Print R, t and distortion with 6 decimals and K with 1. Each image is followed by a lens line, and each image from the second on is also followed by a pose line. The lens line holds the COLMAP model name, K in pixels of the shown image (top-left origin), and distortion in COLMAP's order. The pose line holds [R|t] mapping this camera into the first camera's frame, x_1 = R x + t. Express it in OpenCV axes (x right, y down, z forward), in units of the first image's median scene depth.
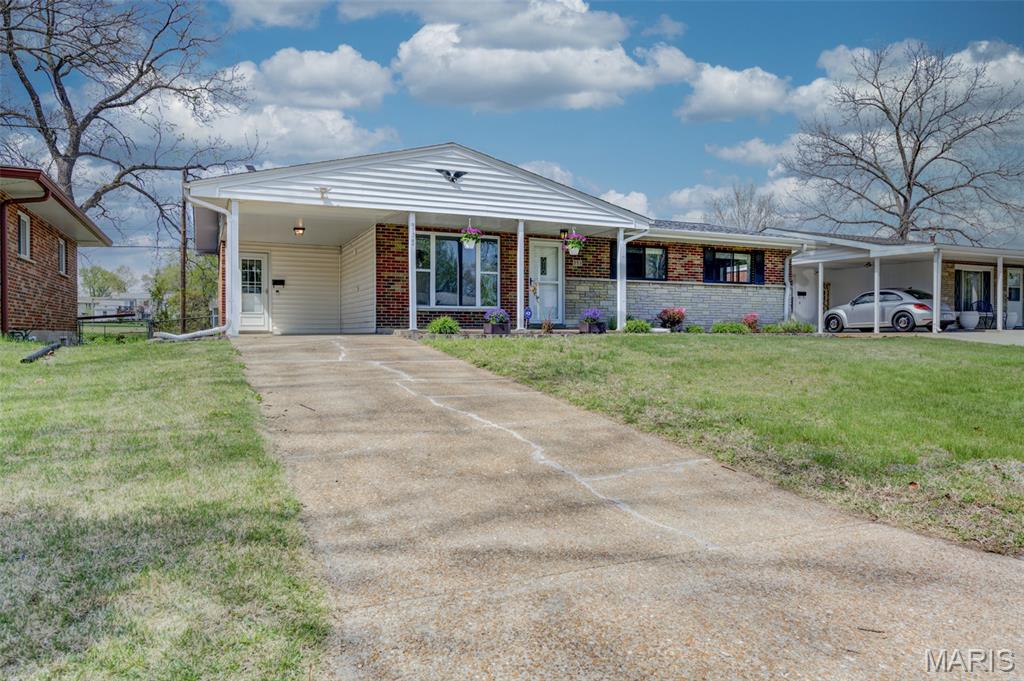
lens RADIAL K [[672.9, 0, 510.2], [0, 672.9, 337.8], [0, 0, 1]] dist [-0.005626, 0.002753]
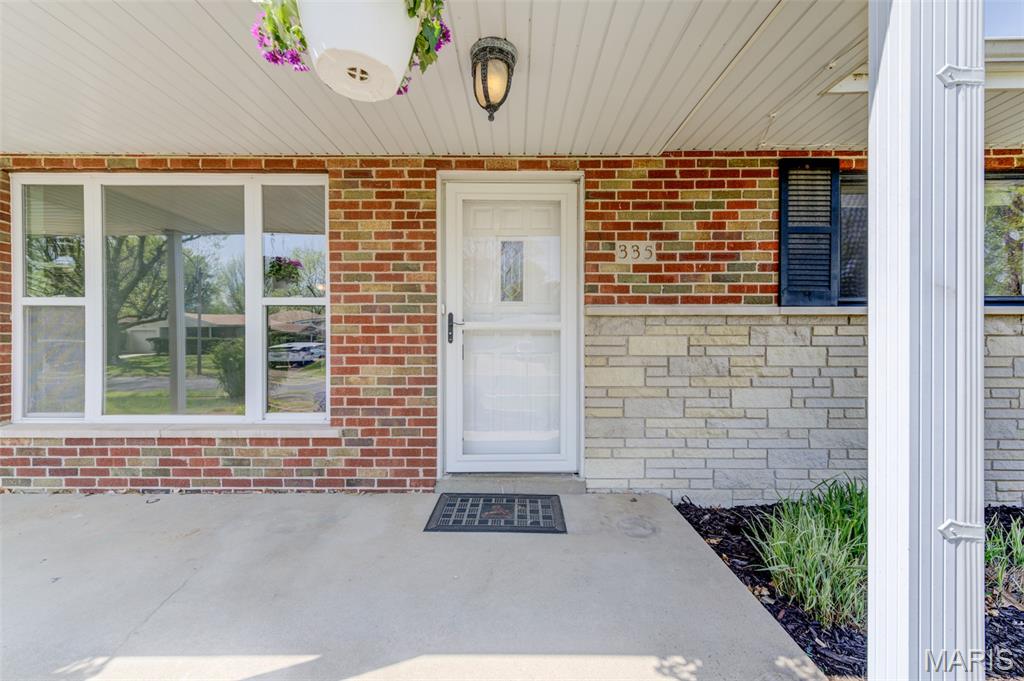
lens RADIAL K [[398.7, 0, 512.0], [0, 398.7, 340.5], [0, 0, 1]] dist [-0.000523, -0.000504]
pose [[0.910003, 0.005923, -0.414559, 0.177364], [-0.001841, 0.999946, 0.010246, -0.112851], [0.414597, -0.008560, 0.909965, 1.216364]]
